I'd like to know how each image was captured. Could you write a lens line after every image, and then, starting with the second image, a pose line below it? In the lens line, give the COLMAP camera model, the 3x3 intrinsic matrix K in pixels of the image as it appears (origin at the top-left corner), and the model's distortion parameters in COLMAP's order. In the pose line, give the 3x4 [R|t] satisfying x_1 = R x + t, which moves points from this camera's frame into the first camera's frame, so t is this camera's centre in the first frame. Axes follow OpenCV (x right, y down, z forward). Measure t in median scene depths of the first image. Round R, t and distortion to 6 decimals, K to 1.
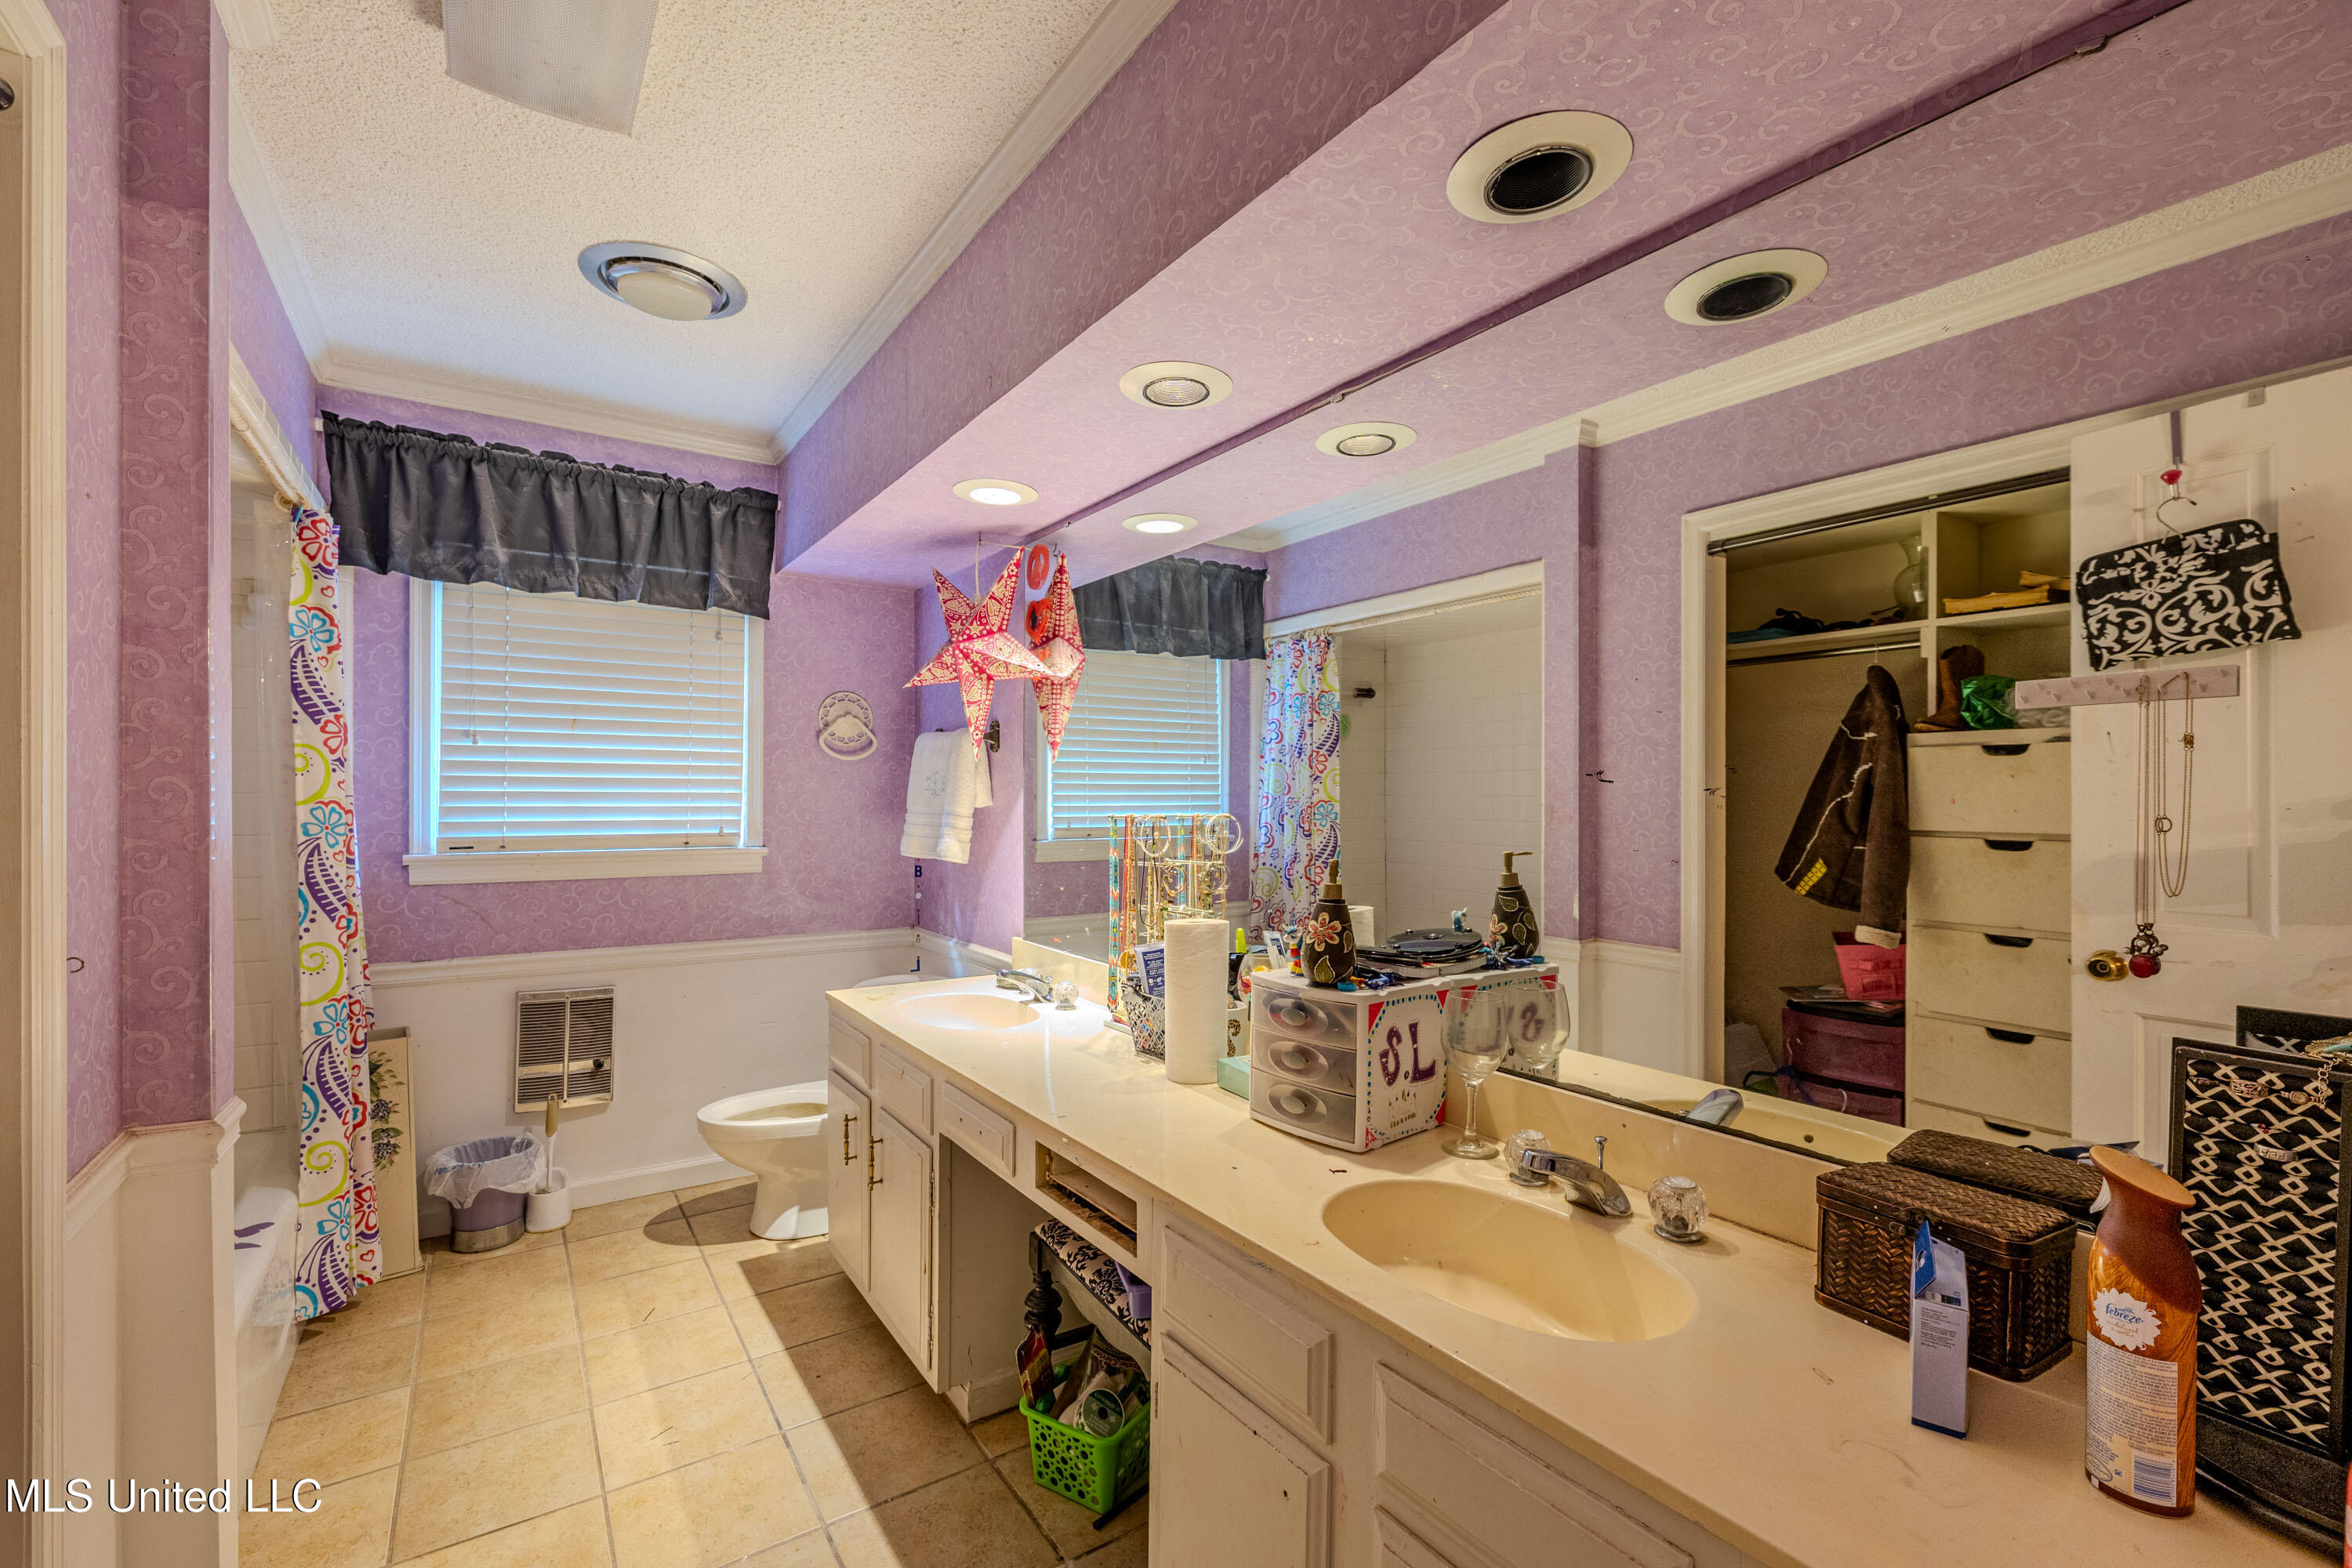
lens RADIAL K [[976.5, 0, 1180.3], [0, 976.5, 796.7], [0, 0, 1]] dist [-0.004436, 0.000276]
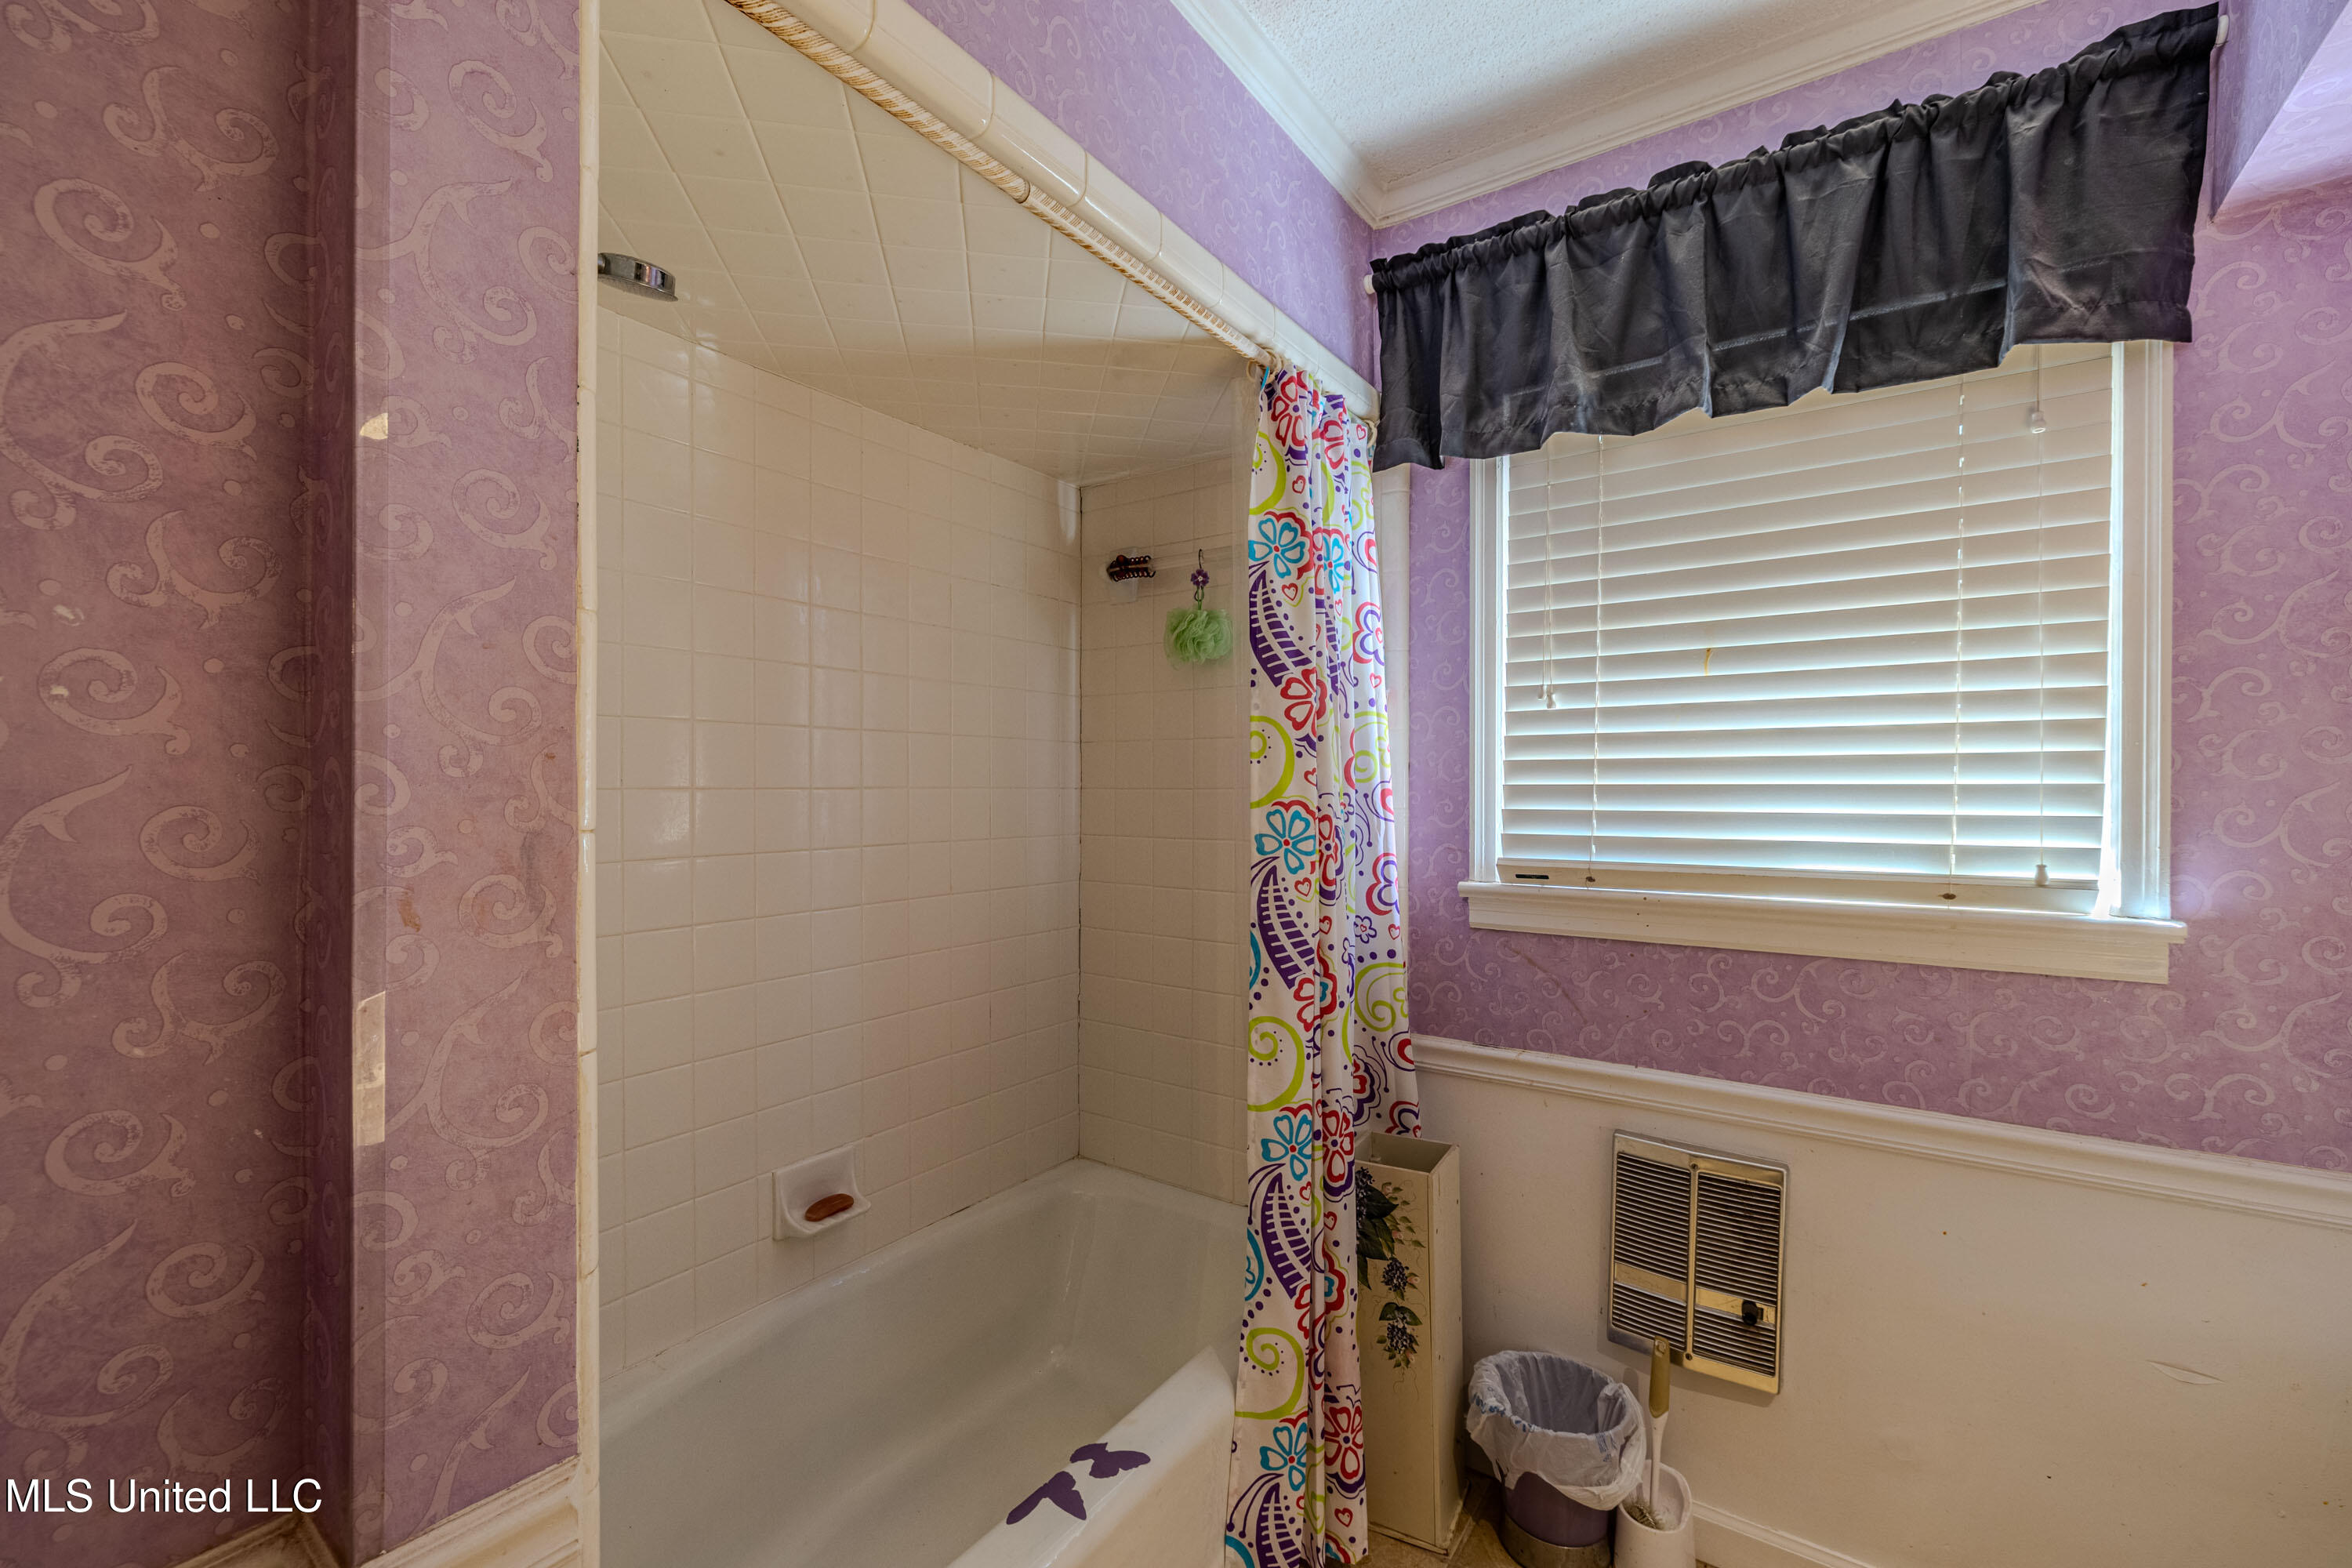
lens RADIAL K [[976.5, 0, 1183.4], [0, 976.5, 792.3], [0, 0, 1]] dist [-0.004436, 0.000276]
pose [[0.344301, 0.000537, -0.938859, -0.238868], [0.002118, 0.999997, 0.001349, -0.002465], [0.938857, -0.002453, 0.344299, 0.596607]]
